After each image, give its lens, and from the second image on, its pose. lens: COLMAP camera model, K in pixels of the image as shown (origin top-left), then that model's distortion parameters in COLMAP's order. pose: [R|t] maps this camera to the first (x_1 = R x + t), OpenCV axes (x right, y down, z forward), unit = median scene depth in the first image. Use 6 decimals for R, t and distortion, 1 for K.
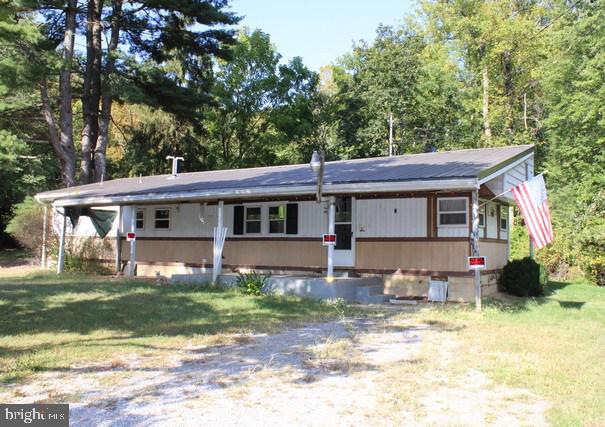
lens RADIAL K [[562.2, 0, 302.5], [0, 562.2, 213.5], [0, 0, 1]] dist [-0.165011, 0.183310]
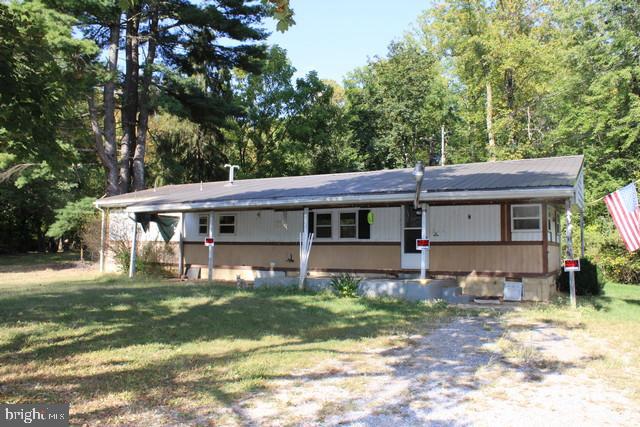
lens RADIAL K [[527.3, 0, 320.0], [0, 527.3, 213.5], [0, 0, 1]] dist [-0.169551, 0.160102]
pose [[0.999374, -0.001401, 0.035344, -0.120329], [0.001674, 0.999969, -0.007675, -0.002987], [-0.035333, 0.007729, 0.999346, 0.009220]]
